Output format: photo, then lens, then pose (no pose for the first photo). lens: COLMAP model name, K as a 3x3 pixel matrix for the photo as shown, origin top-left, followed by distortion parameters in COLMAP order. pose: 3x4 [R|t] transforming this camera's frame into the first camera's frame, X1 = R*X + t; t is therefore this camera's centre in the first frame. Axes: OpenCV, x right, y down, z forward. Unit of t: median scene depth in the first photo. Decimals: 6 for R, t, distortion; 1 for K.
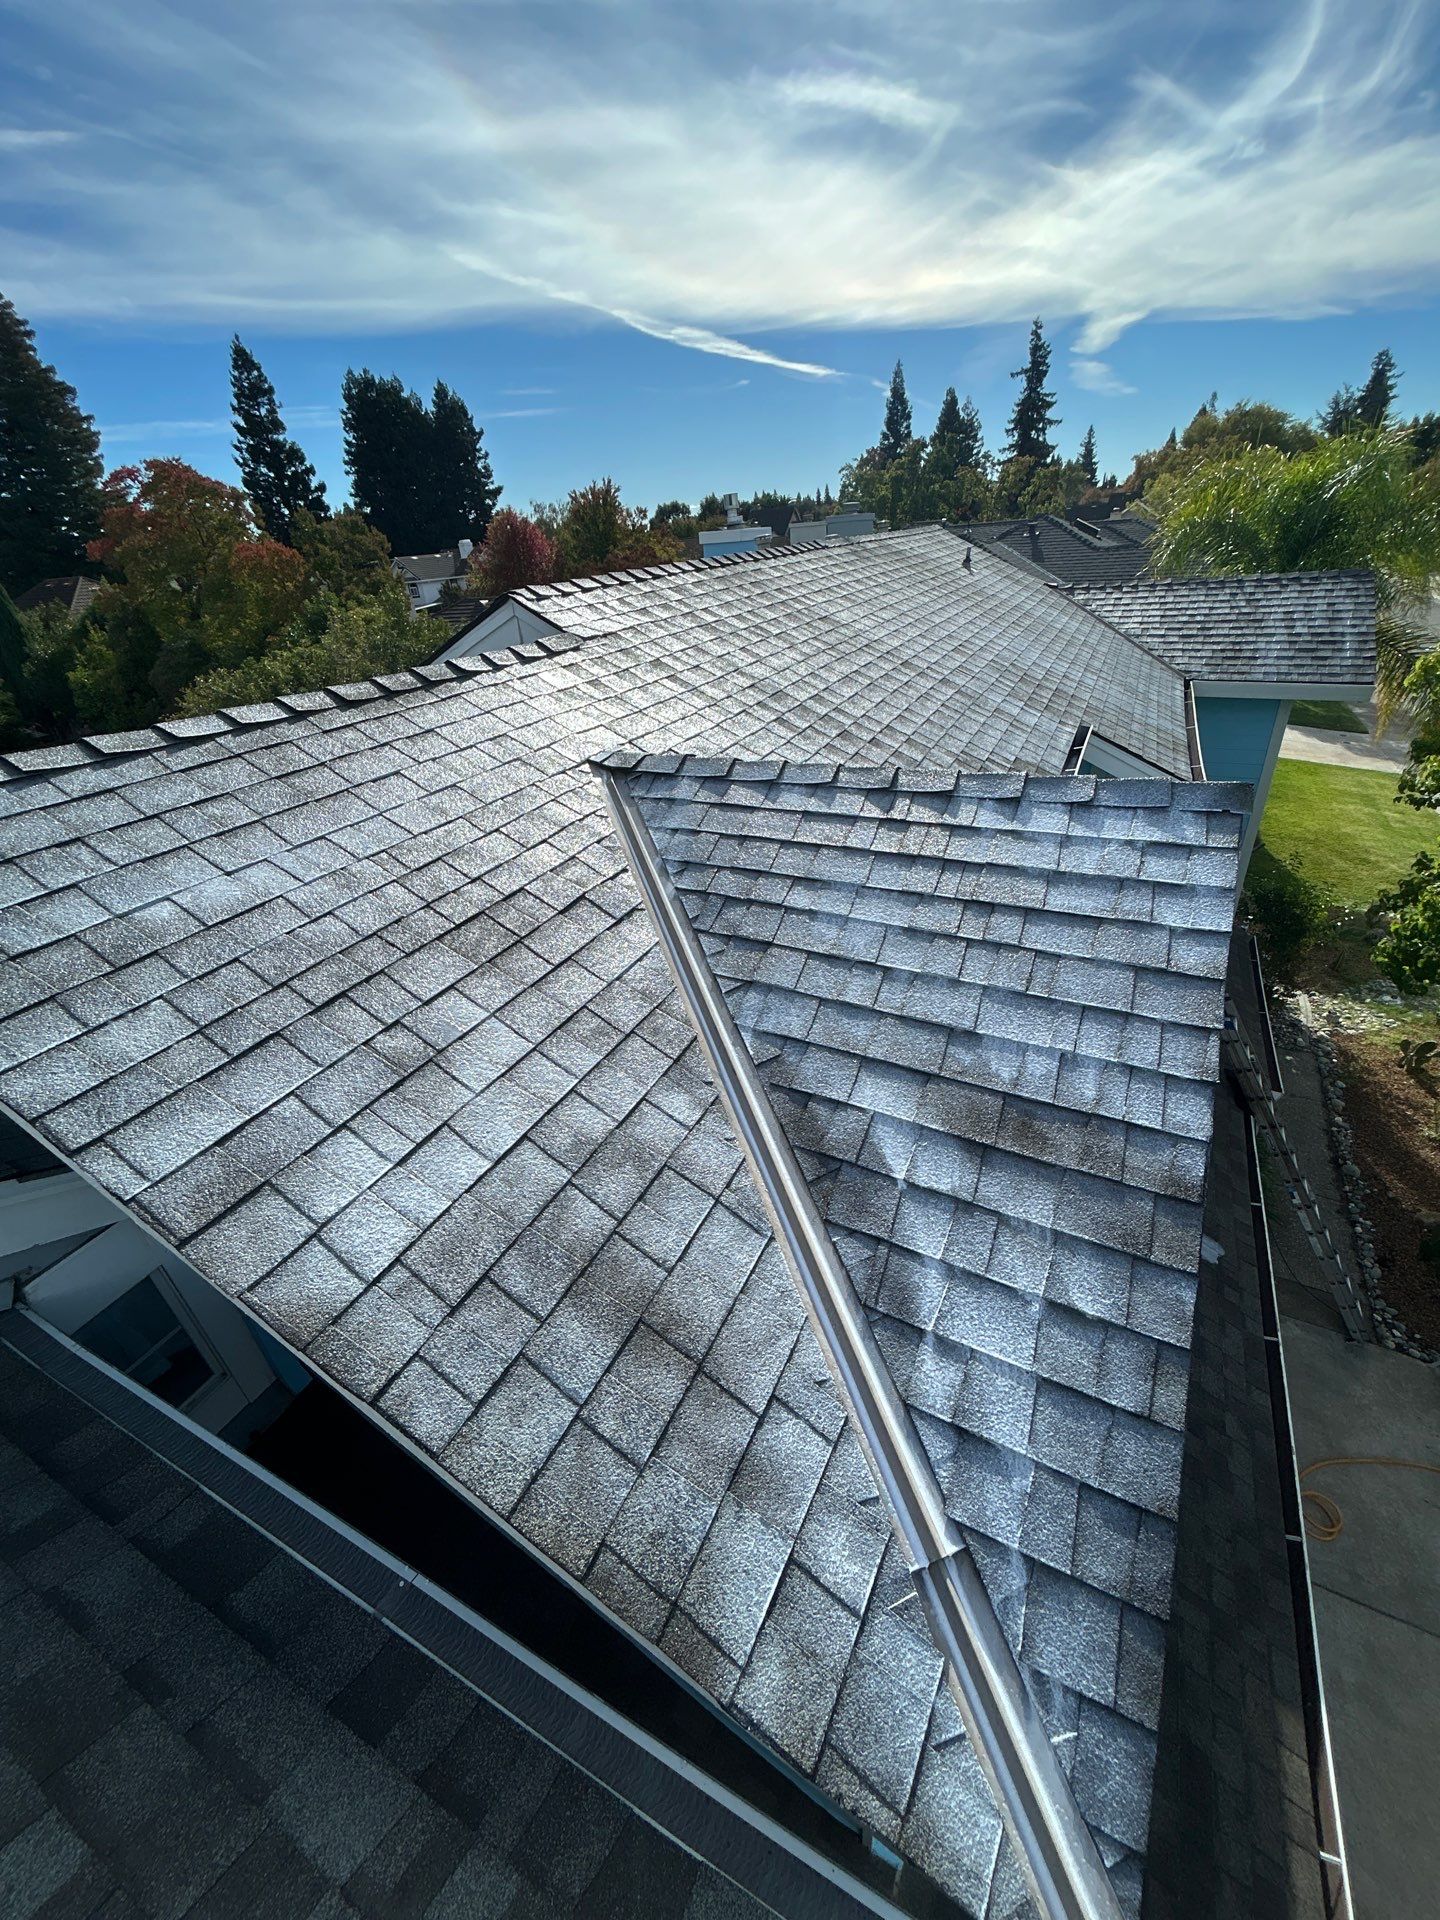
lens RADIAL K [[770.9, 0, 724.0], [0, 770.9, 960.2], [0, 0, 1]] dist [0.000582, -0.000303]
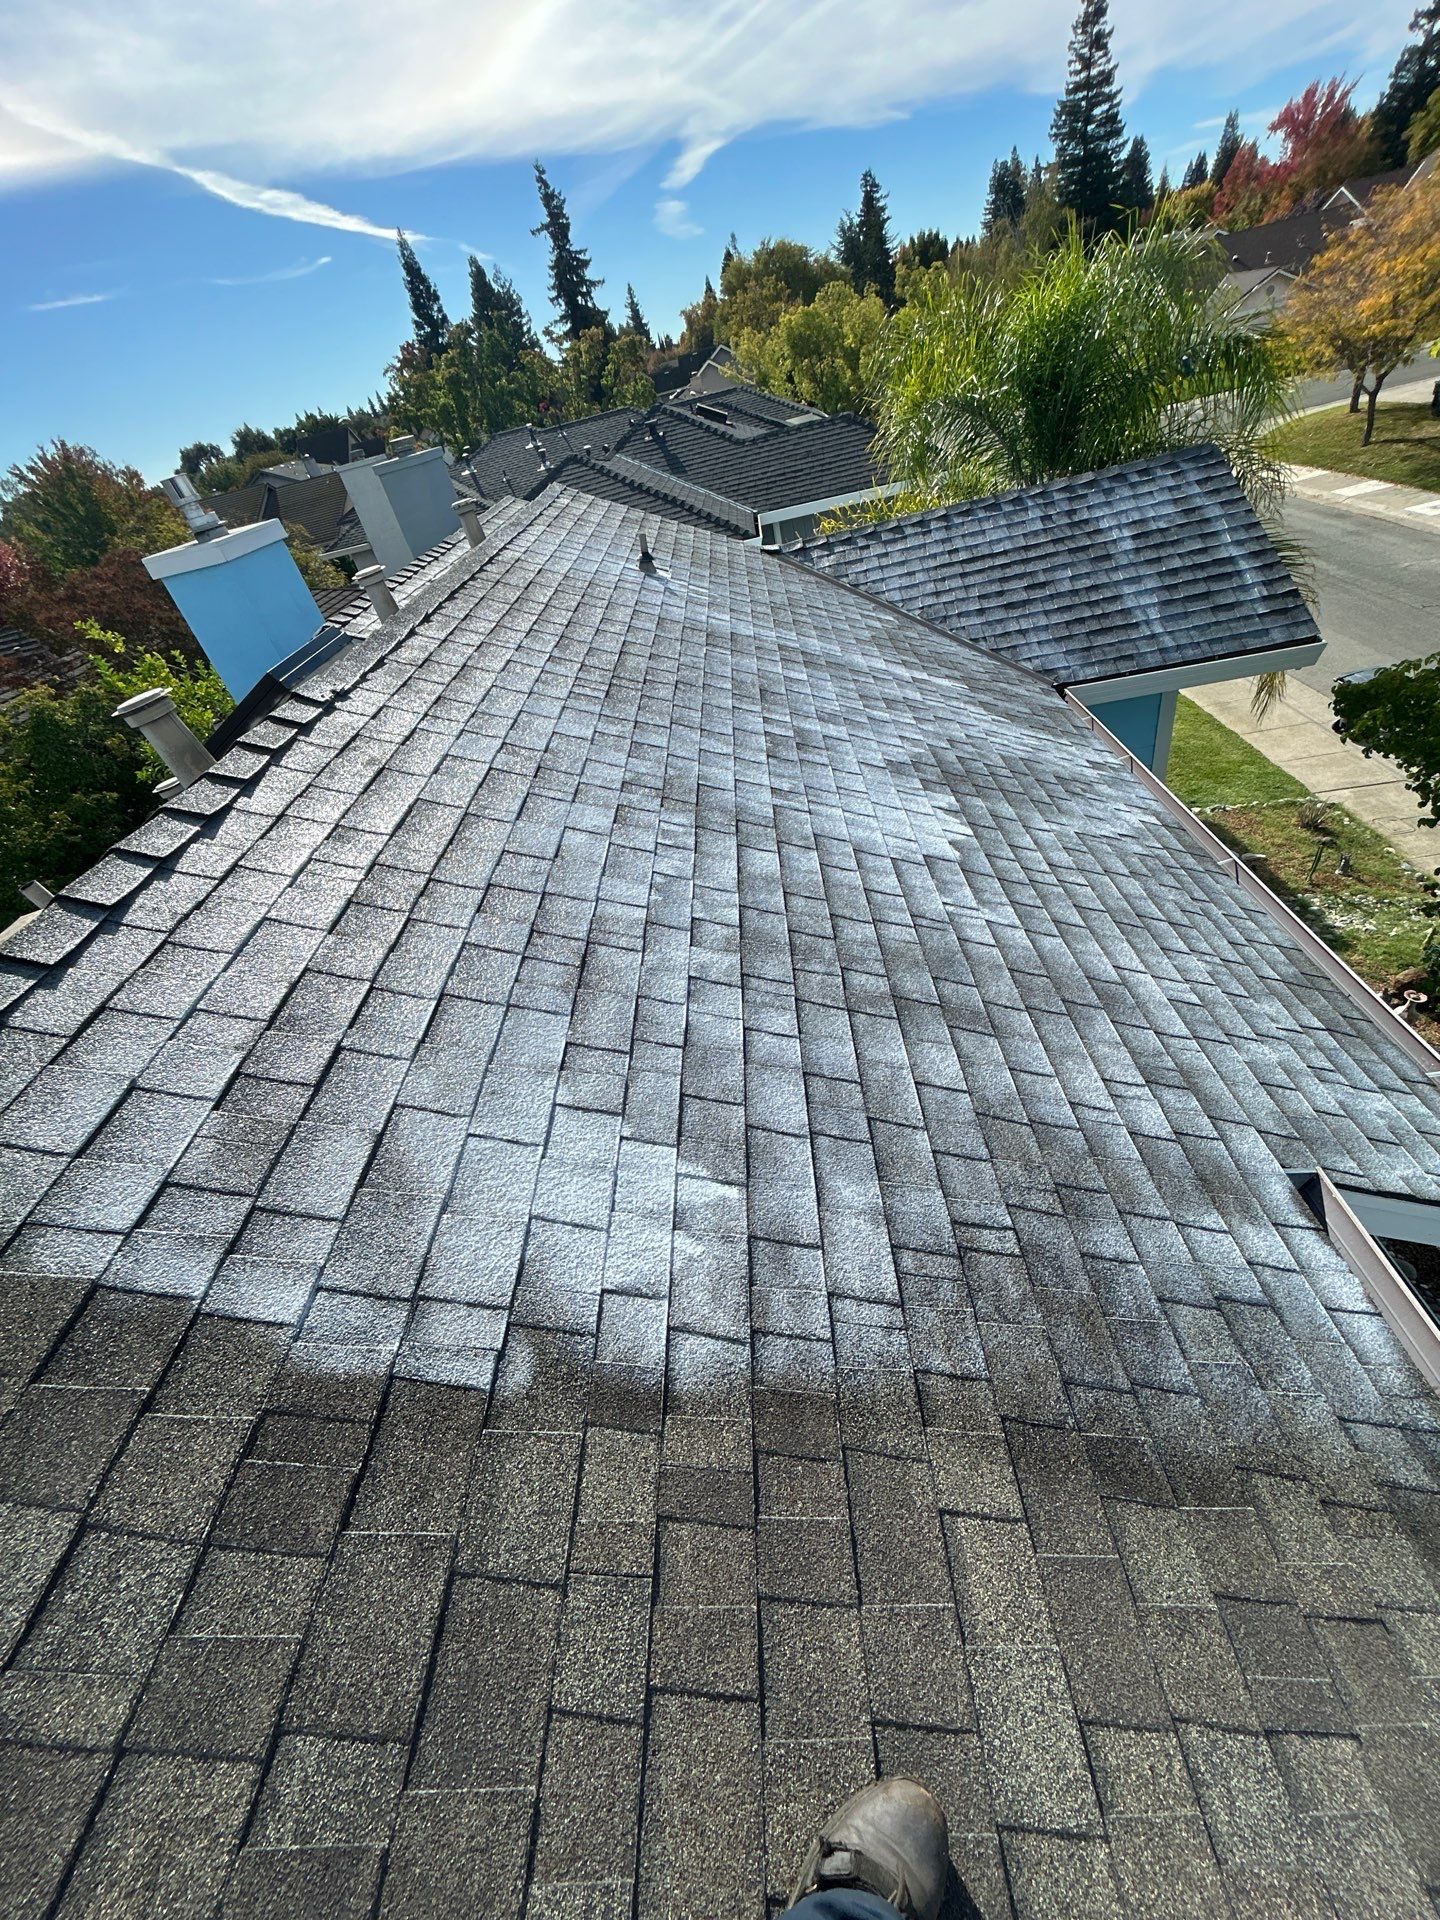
lens RADIAL K [[770.9, 0, 725.5], [0, 770.9, 958.5], [0, 0, 1]] dist [0.000582, -0.000303]
pose [[0.886925, -0.367595, 0.279711, 0.013676], [0.338452, 0.929264, 0.148050, -0.038495], [-0.314348, -0.036641, 0.948600, 0.055889]]
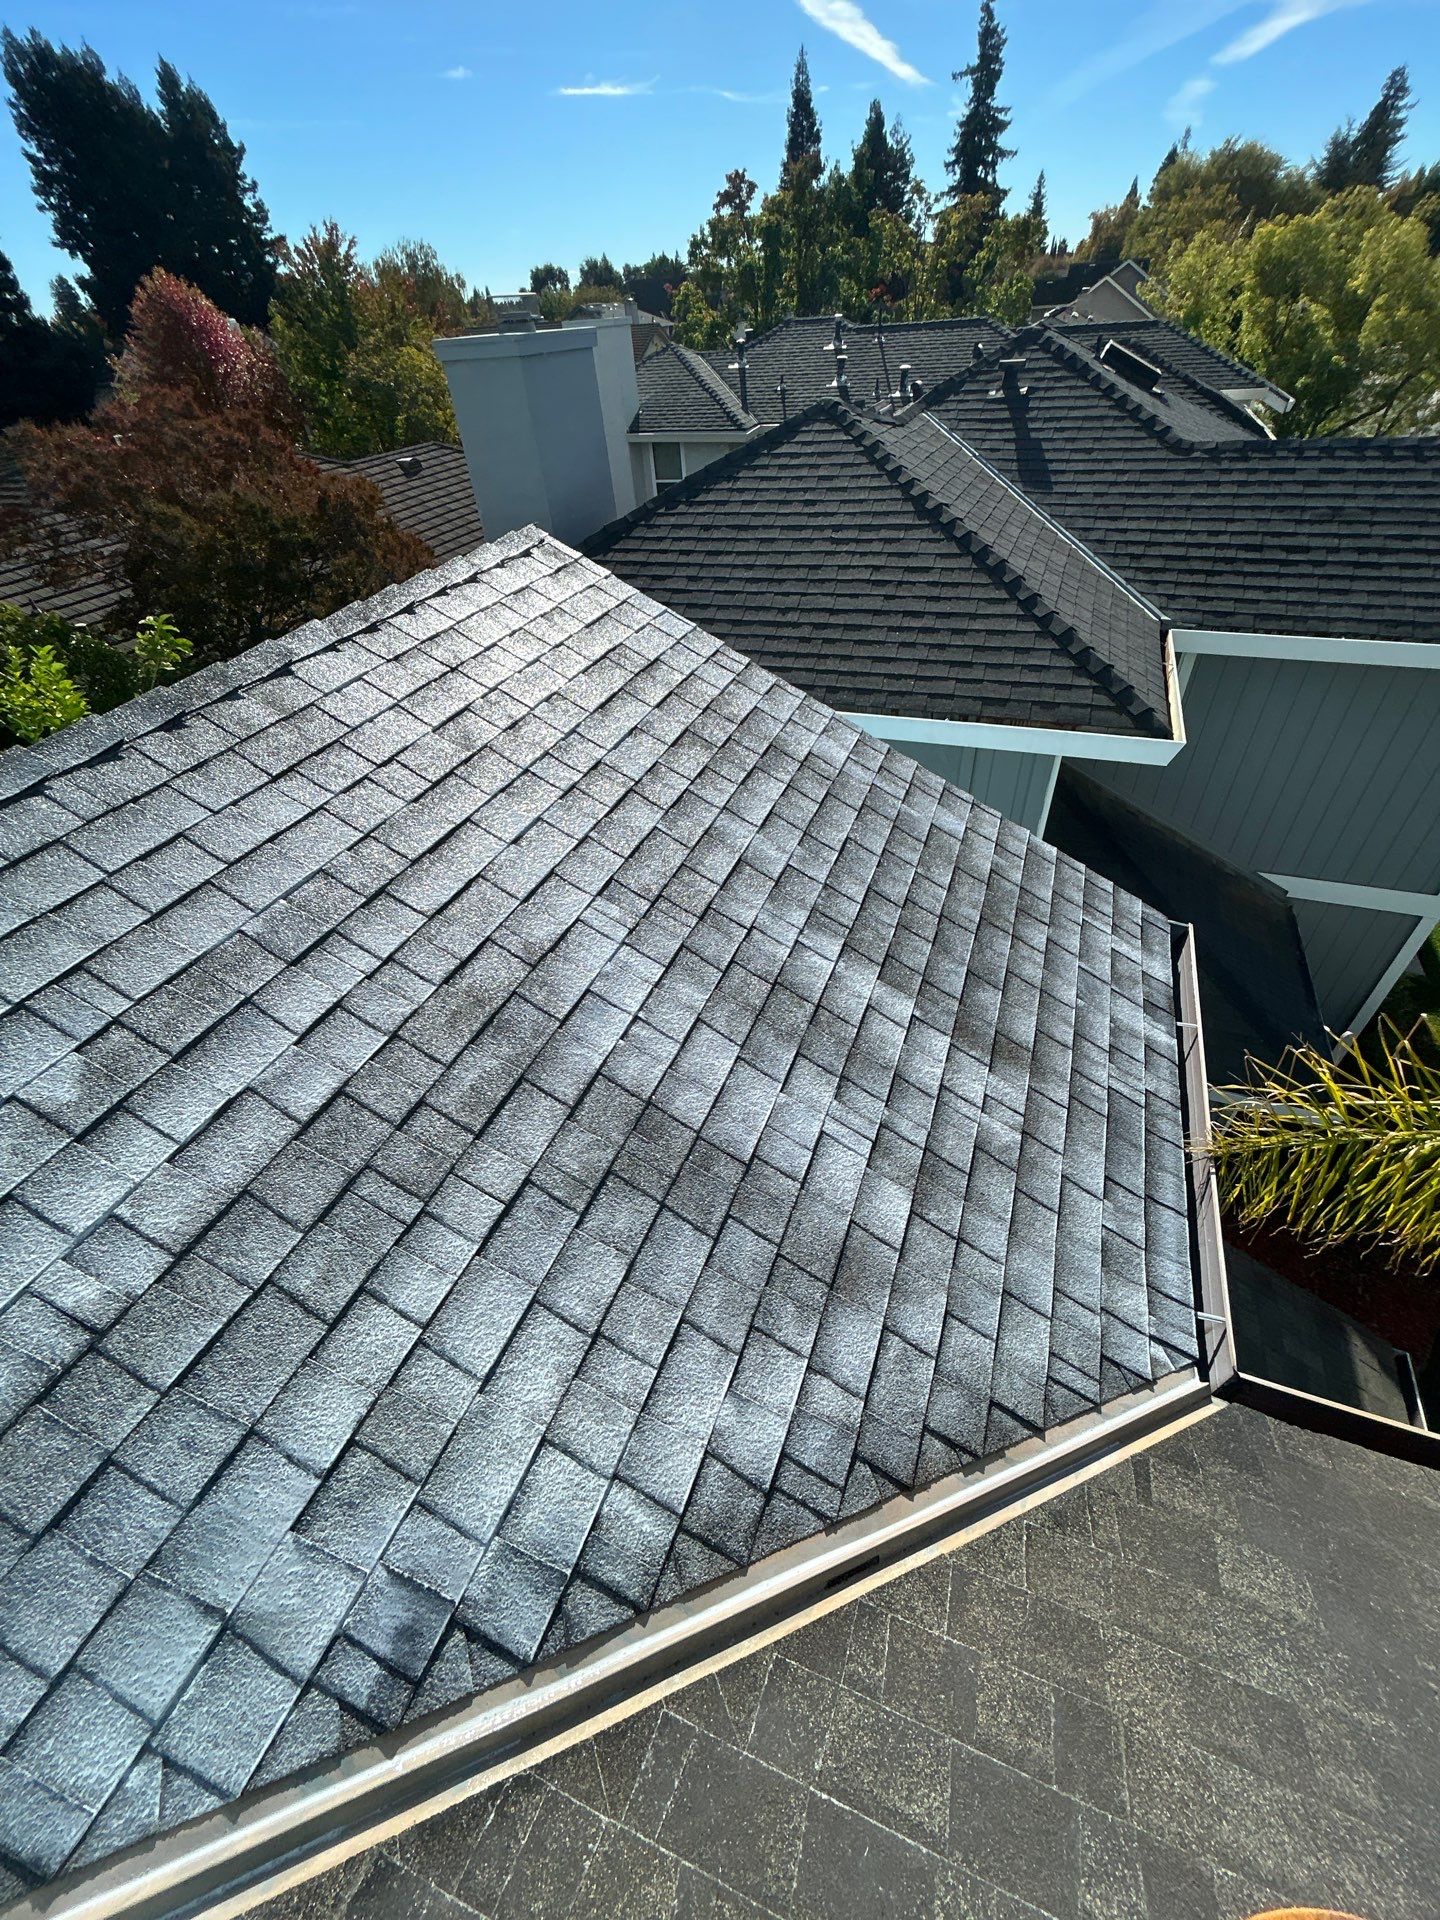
lens RADIAL K [[770.9, 0, 724.6], [0, 770.9, 959.5], [0, 0, 1]] dist [0.000582, -0.000303]
pose [[0.995179, -0.052825, 0.082630, 0.049963], [0.035718, 0.979899, 0.196269, -0.084744], [-0.091337, -0.192371, 0.977062, 0.138329]]
